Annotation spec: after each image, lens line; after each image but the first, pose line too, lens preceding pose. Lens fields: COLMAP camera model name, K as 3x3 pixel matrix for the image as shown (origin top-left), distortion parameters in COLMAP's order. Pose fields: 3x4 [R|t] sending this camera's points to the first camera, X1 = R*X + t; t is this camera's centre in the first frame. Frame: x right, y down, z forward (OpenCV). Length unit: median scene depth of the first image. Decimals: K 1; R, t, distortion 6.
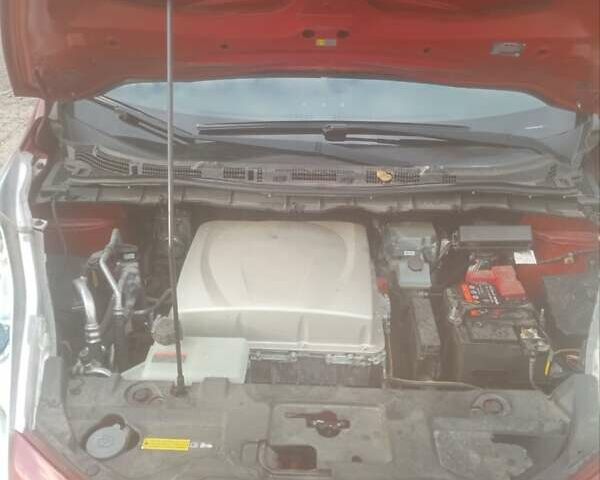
lens RADIAL K [[600.6, 0, 302.9], [0, 600.6, 223.6], [0, 0, 1]] dist [0.090615, -0.157485]
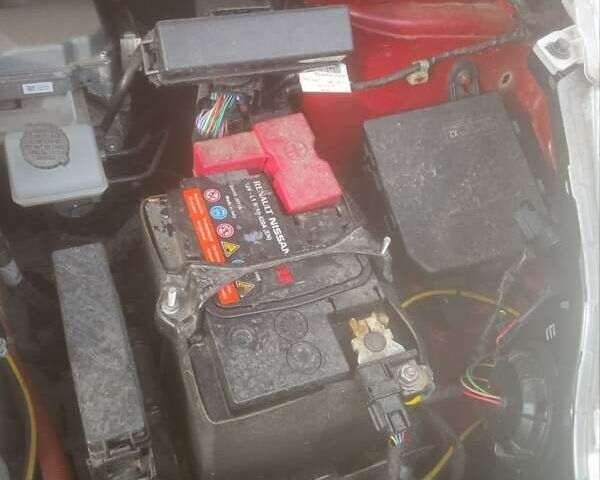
lens RADIAL K [[600.6, 0, 302.9], [0, 600.6, 223.6], [0, 0, 1]] dist [0.090615, -0.157485]
pose [[0.903989, -0.226864, 0.362404, 0.189960], [0.035446, 0.884466, 0.465256, -0.051524], [-0.426084, -0.407741, 0.807589, 0.663326]]
